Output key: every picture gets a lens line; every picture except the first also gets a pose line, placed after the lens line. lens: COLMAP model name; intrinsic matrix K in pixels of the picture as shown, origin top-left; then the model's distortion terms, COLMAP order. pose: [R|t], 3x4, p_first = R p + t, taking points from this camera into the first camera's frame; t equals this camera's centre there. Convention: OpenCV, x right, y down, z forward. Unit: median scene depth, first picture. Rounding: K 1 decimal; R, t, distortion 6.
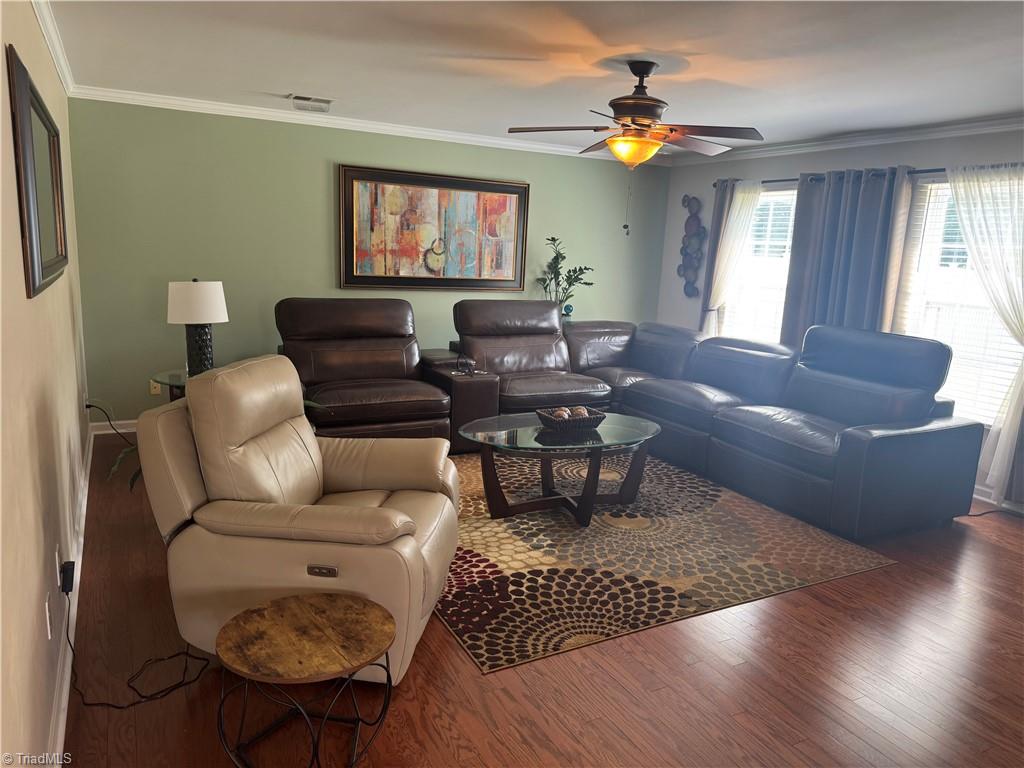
lens RADIAL K [[726.2, 0, 505.6], [0, 726.2, 382.7], [0, 0, 1]] dist [0.067031, -0.086394]
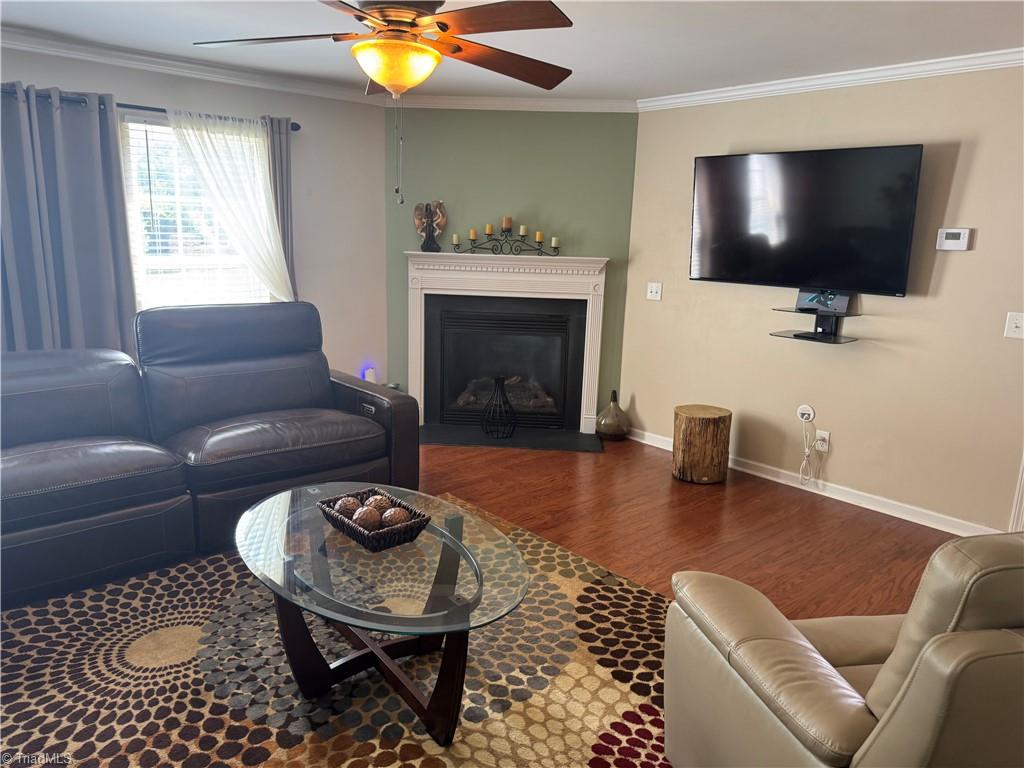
lens RADIAL K [[726.2, 0, 501.6], [0, 726.2, 382.4], [0, 0, 1]] dist [0.067031, -0.086394]
pose [[-0.238090, -0.250544, 0.938371, -0.547668], [0.142425, 0.946704, 0.288906, -0.252071], [-0.960744, 0.202433, -0.189717, 1.184423]]
